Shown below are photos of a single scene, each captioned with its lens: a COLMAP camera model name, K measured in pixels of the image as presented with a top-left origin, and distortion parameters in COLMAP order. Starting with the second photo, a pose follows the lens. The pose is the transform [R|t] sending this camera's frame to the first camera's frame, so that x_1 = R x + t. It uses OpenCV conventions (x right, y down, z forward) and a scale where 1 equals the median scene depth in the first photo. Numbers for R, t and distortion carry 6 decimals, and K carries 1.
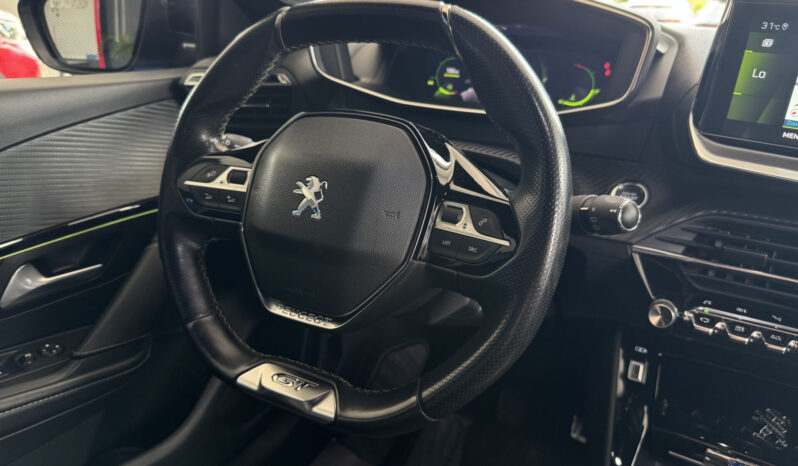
lens RADIAL K [[596.1, 0, 396.3], [0, 596.1, 236.0], [0, 0, 1]] dist [0.023864, -0.052086]
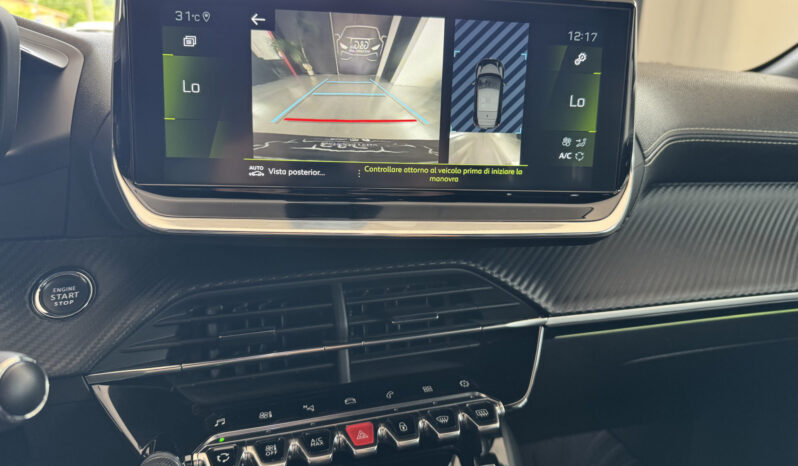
lens RADIAL K [[596.1, 0, 398.9], [0, 596.1, 234.6], [0, 0, 1]] dist [0.023864, -0.052086]
pose [[0.677507, -0.238231, 0.695866, 0.244894], [0.261660, 0.962267, 0.074678, -0.096165], [-0.687400, 0.131485, 0.714278, 0.359733]]
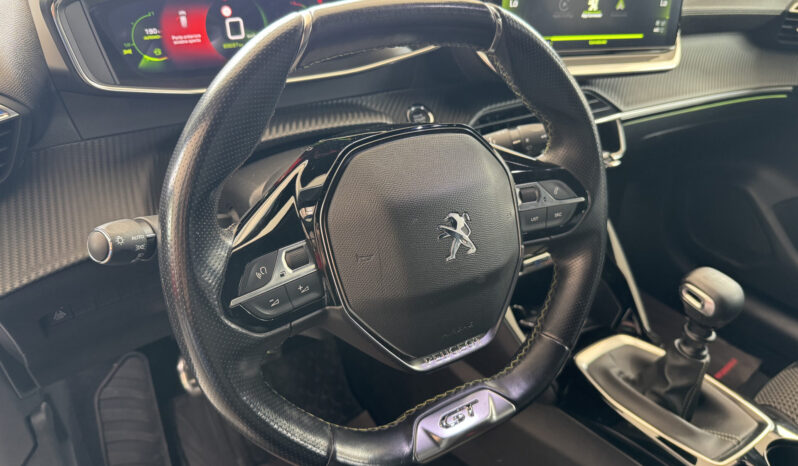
lens RADIAL K [[596.1, 0, 390.0], [0, 596.1, 229.1], [0, 0, 1]] dist [0.023864, -0.052086]
pose [[0.455305, -0.462595, 0.760726, -0.764571], [0.292222, 0.884737, 0.363107, -0.376795], [-0.841014, 0.056976, 0.538005, 0.506605]]
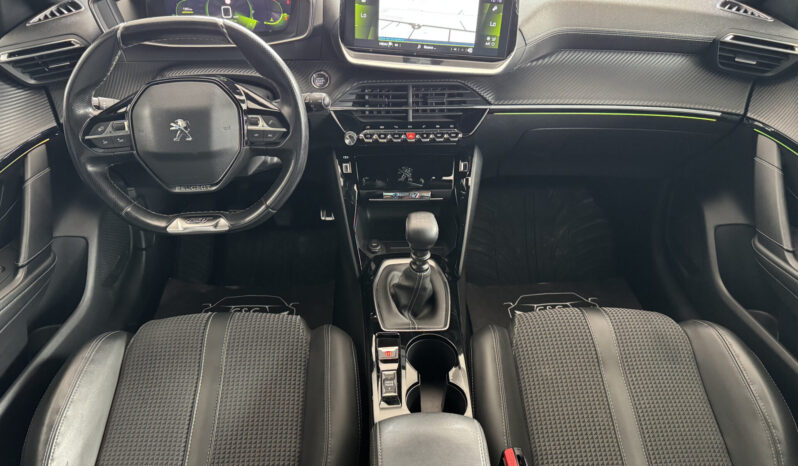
lens RADIAL K [[596.1, 0, 396.8], [0, 596.1, 268.5], [0, 0, 1]] dist [0.023864, -0.052086]
pose [[0.850684, -0.355050, 0.387655, -0.417407], [0.212357, 0.906695, 0.364430, -0.194865], [-0.480875, -0.227694, 0.846708, -1.018404]]
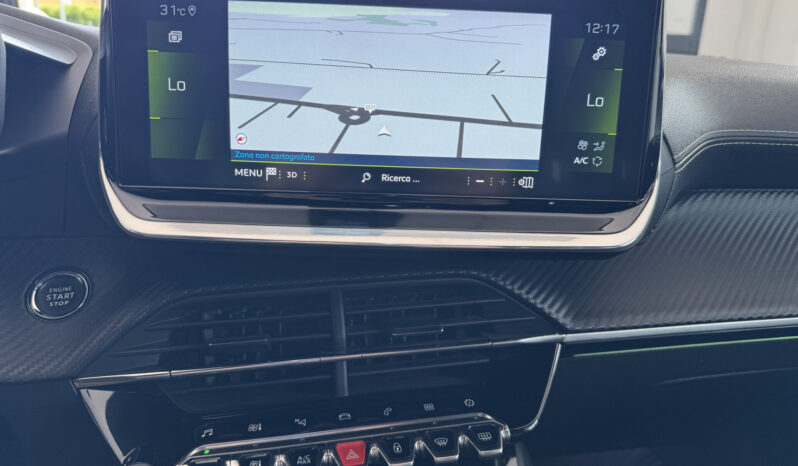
lens RADIAL K [[596.1, 0, 399.7], [0, 596.1, 236.0], [0, 0, 1]] dist [0.023864, -0.052086]
pose [[0.741377, -0.230152, 0.630389, 0.325937], [0.246091, 0.967152, 0.063684, -0.091945], [-0.624340, 0.107919, 0.773662, 0.350759]]
